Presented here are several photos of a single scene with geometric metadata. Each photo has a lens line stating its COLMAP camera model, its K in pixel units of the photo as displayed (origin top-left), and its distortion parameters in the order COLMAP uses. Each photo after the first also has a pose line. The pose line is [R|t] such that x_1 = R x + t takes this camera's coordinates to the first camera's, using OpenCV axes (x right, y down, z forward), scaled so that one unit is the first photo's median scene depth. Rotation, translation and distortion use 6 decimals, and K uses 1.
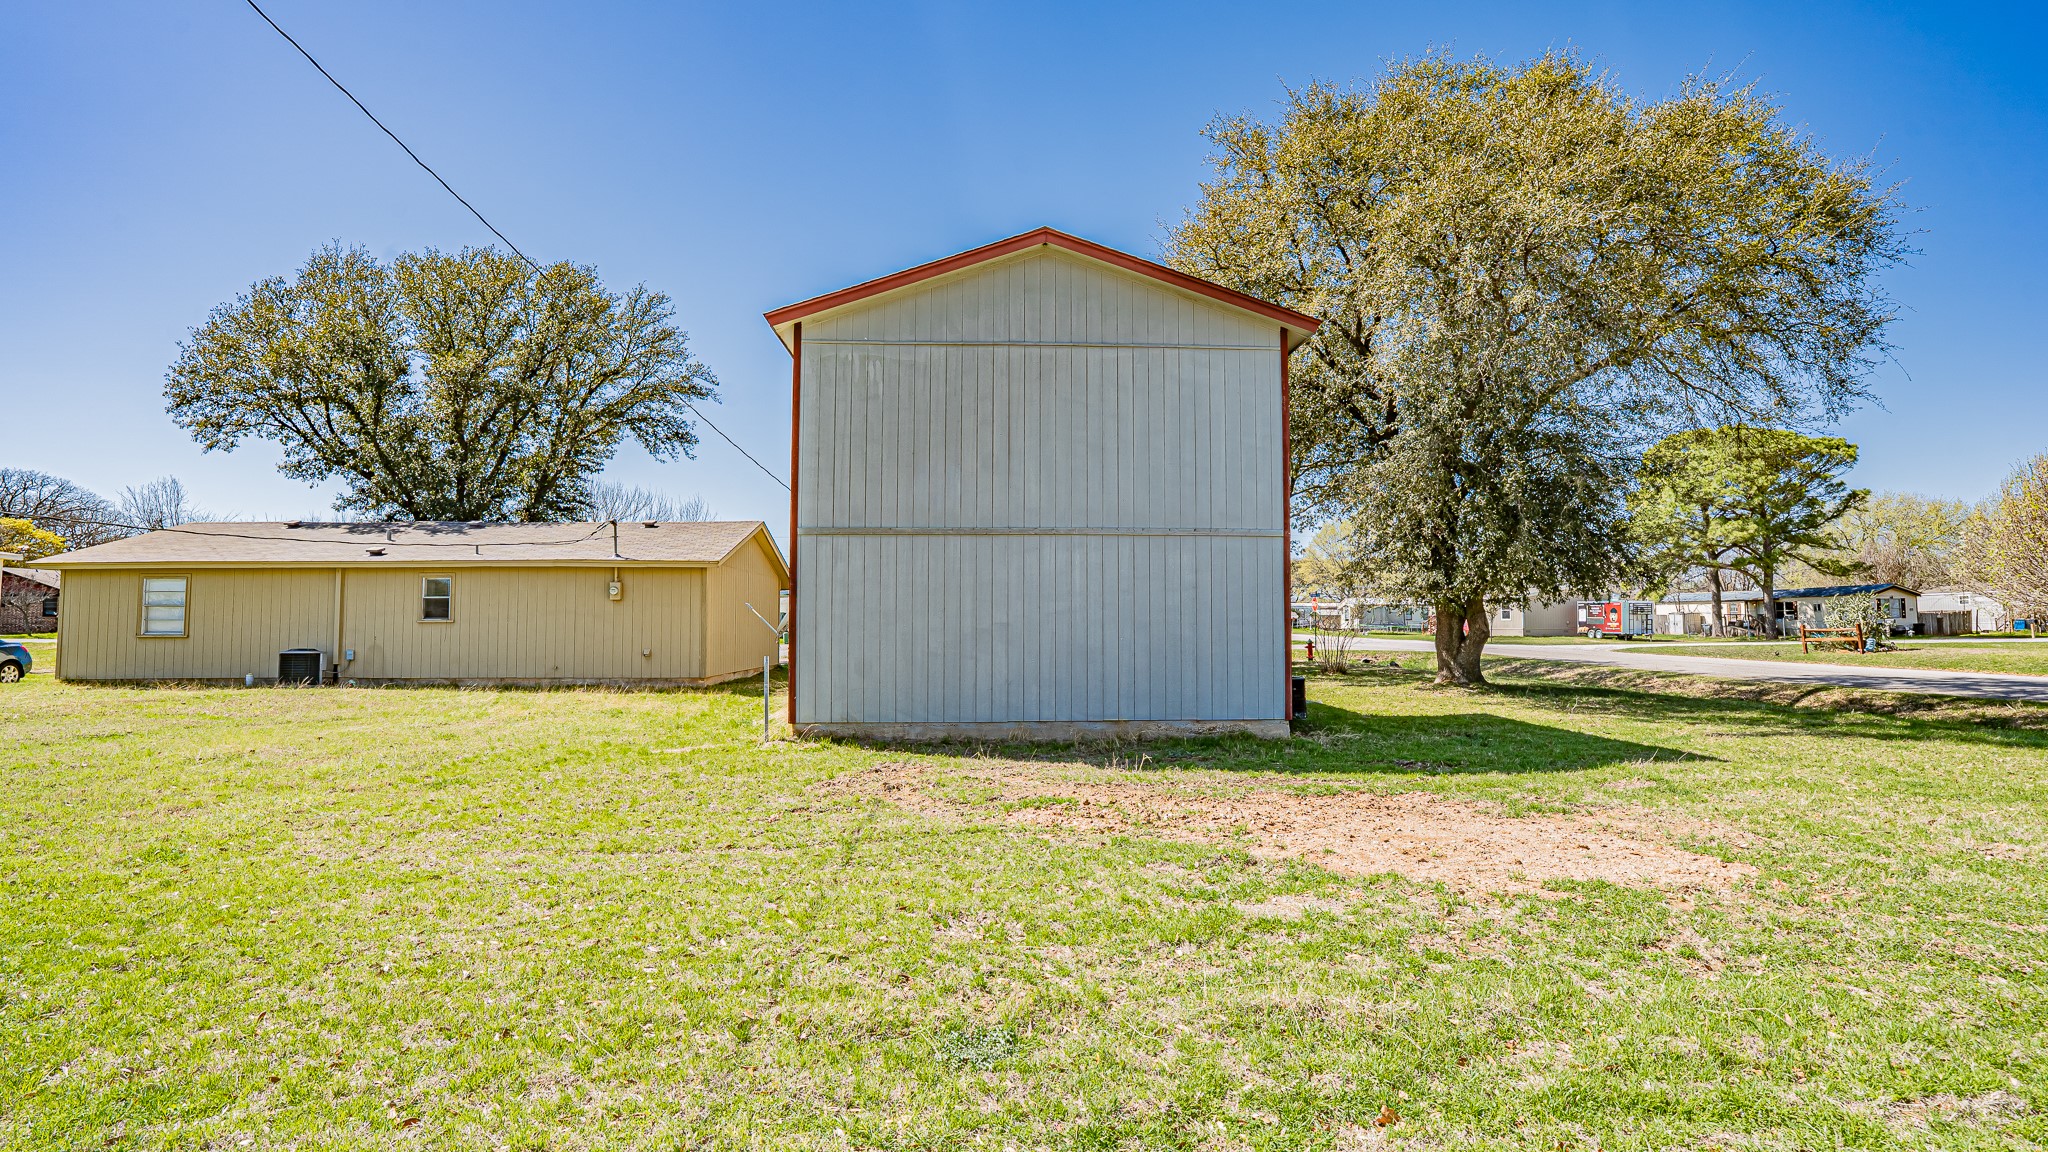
lens RADIAL K [[938.7, 0, 1011.3], [0, 938.7, 569.1], [0, 0, 1]] dist [-0.009649, 0.005159]
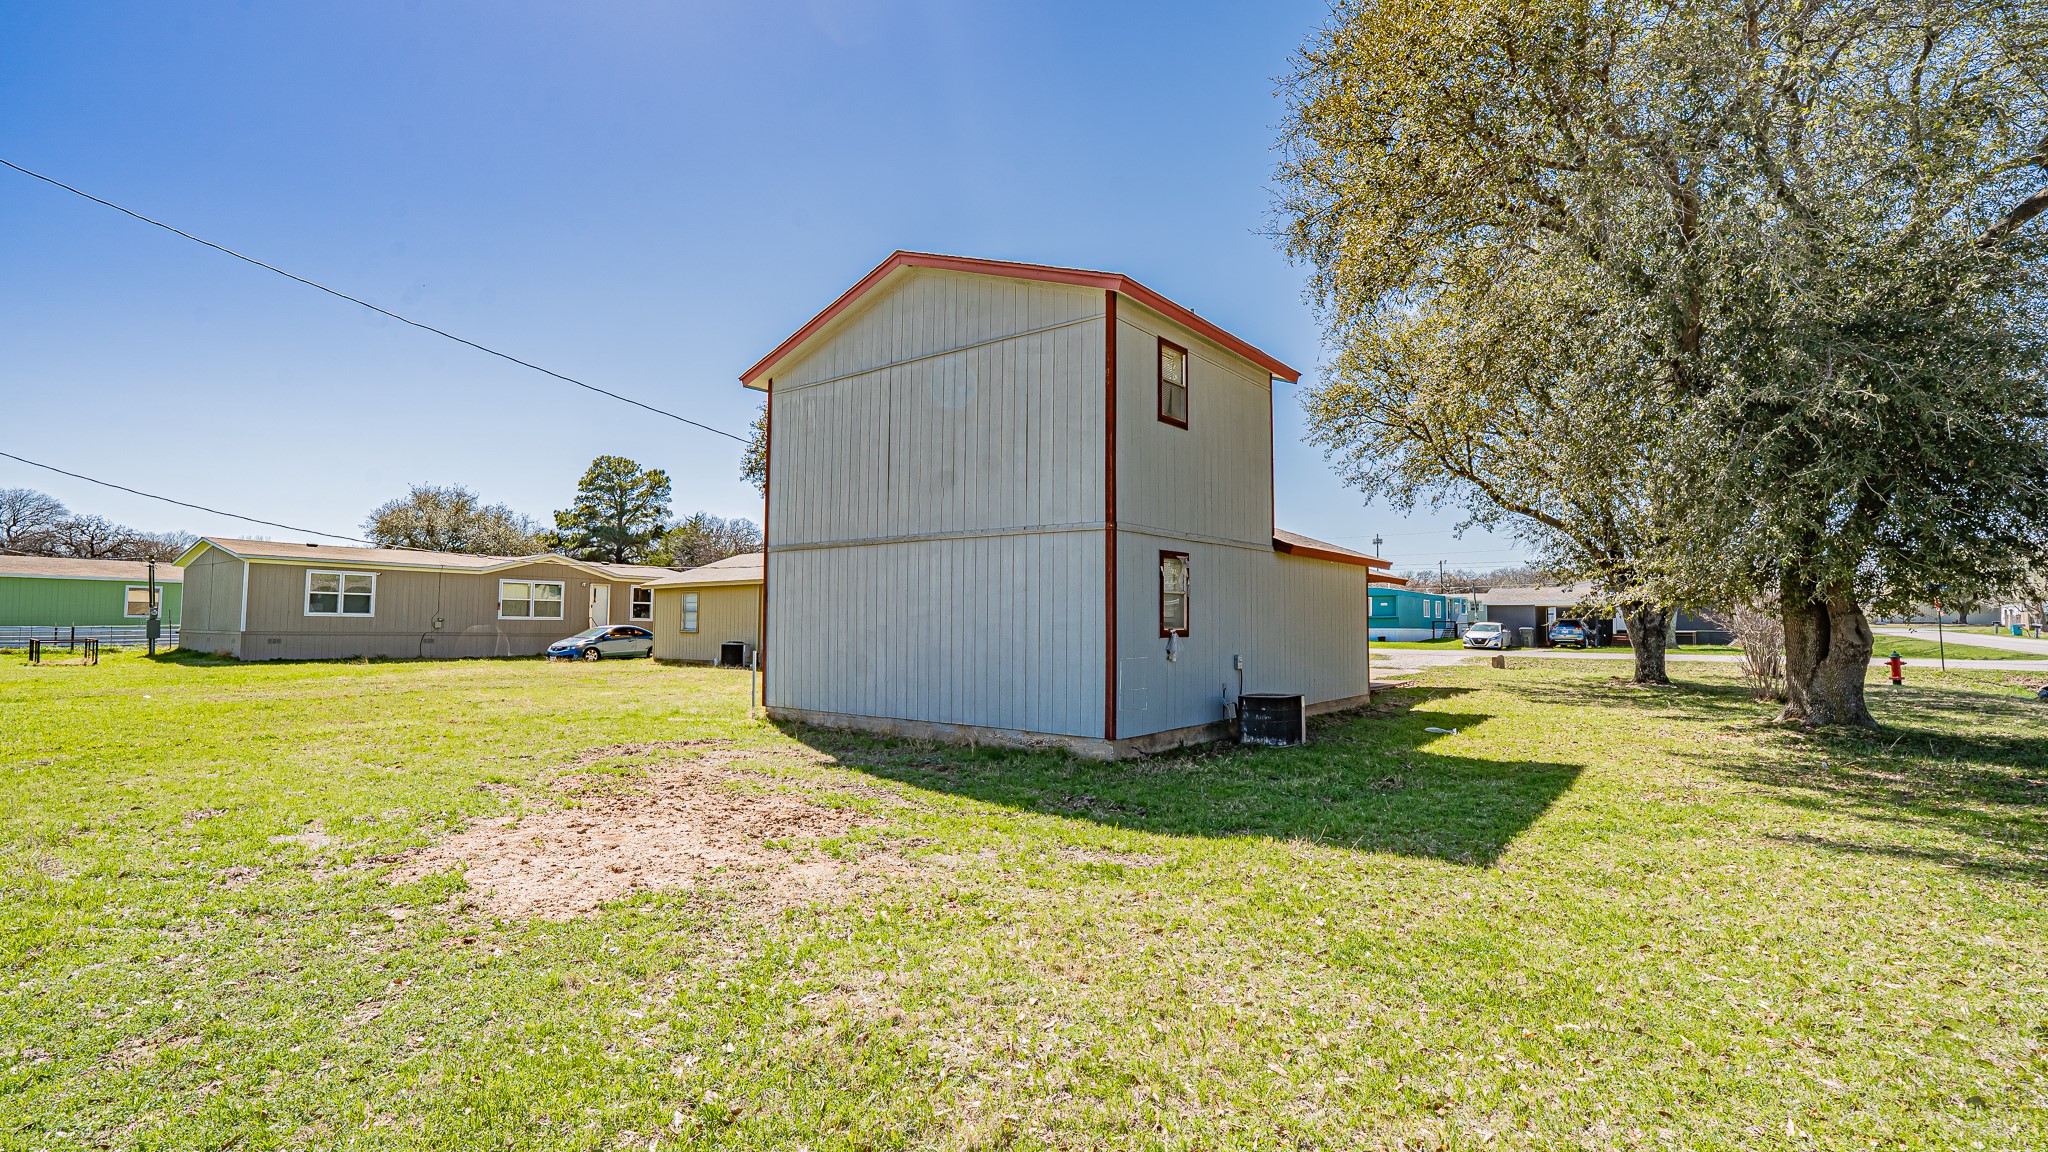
lens RADIAL K [[938.7, 0, 1030.0], [0, 938.7, 571.2], [0, 0, 1]] dist [-0.009649, 0.005159]
pose [[0.752450, -0.030709, -0.657933, 0.822945], [0.028587, 0.999494, -0.013957, 0.014469], [0.658028, -0.008307, 0.752947, 0.298124]]
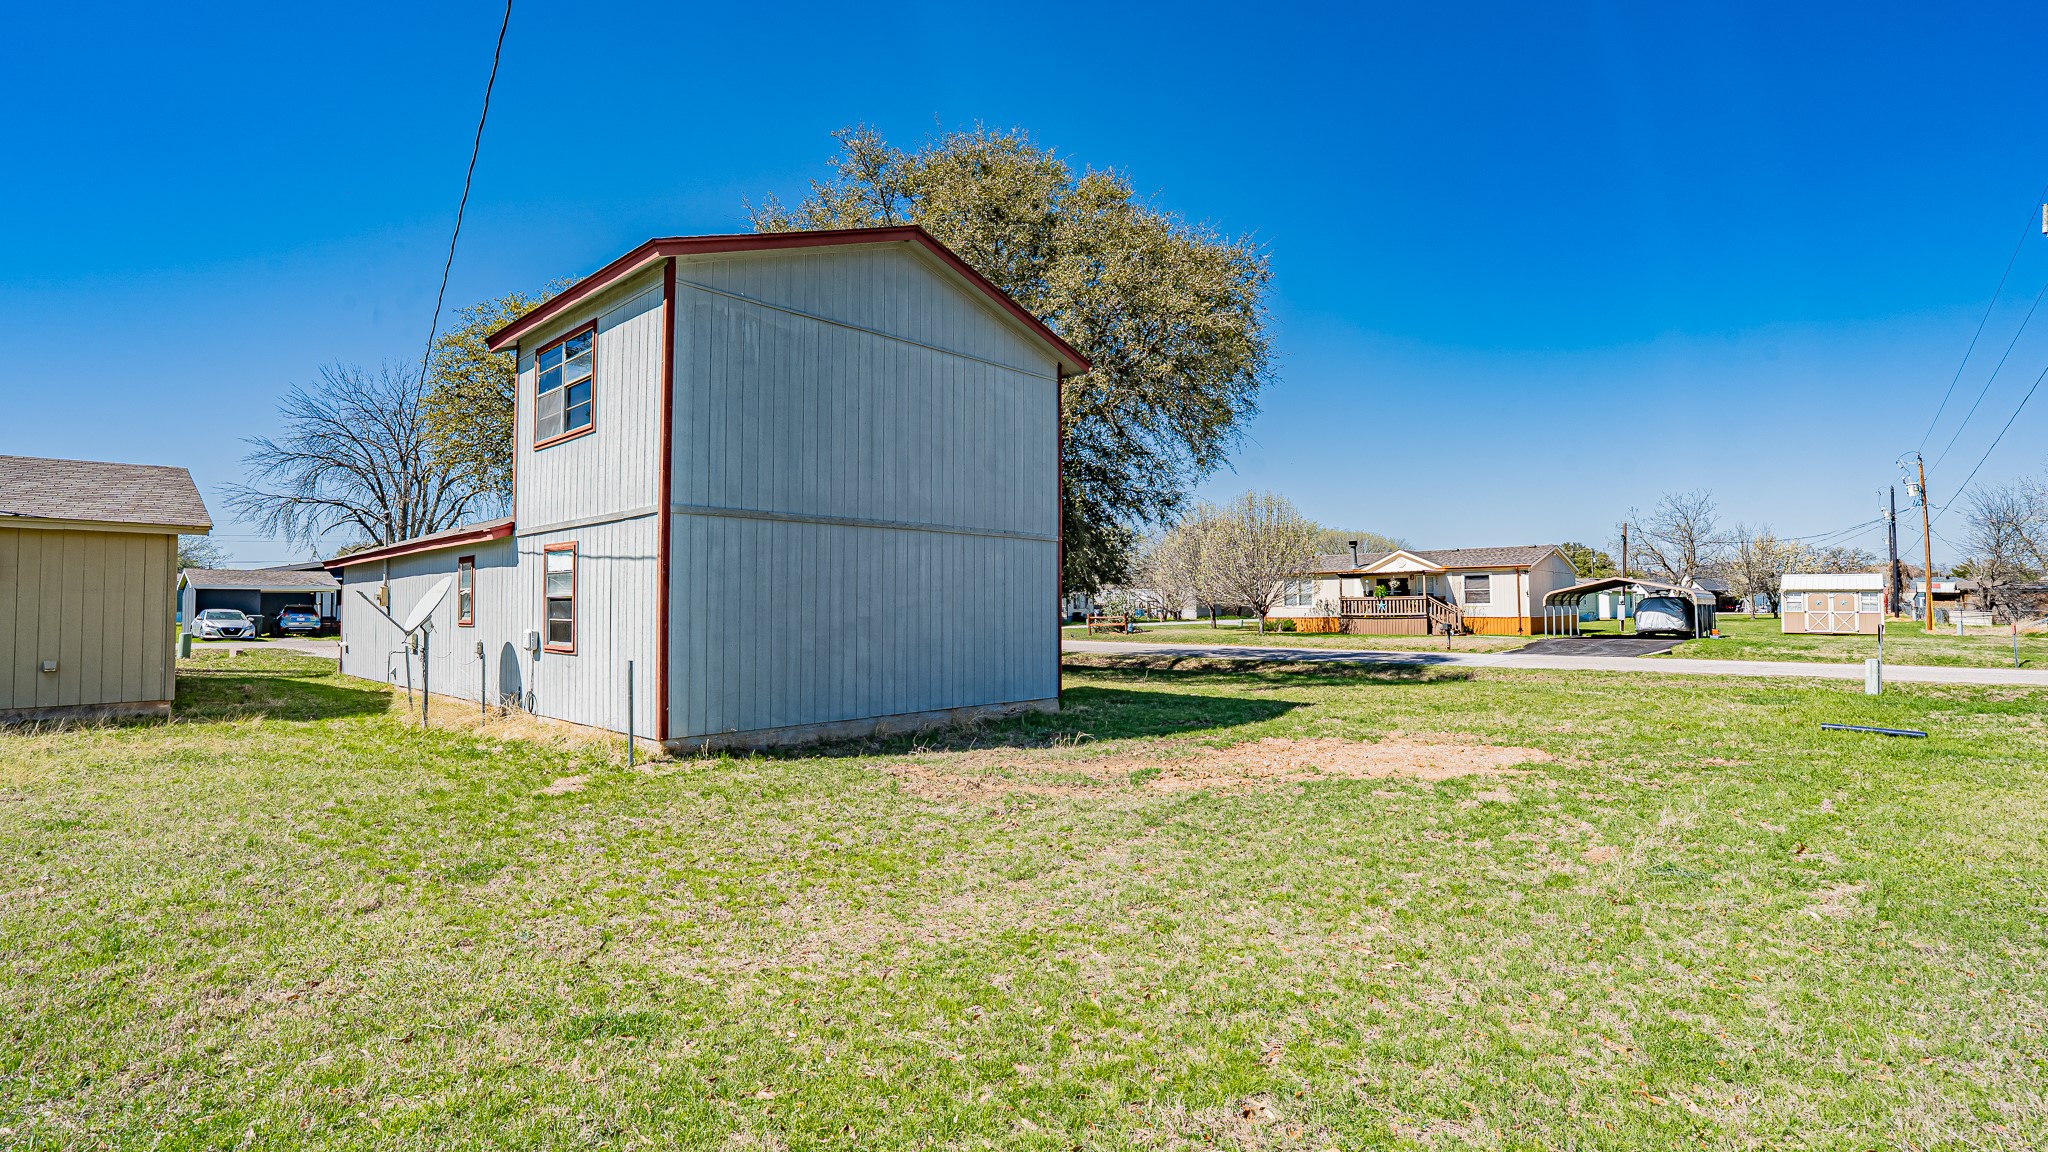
lens RADIAL K [[938.7, 0, 982.3], [0, 938.7, 564.8], [0, 0, 1]] dist [-0.009649, 0.005159]
pose [[0.744694, 0.030188, 0.666724, -0.566560], [-0.033045, 0.999419, -0.008342, 0.007251], [-0.666588, -0.015819, 0.745258, 0.192297]]
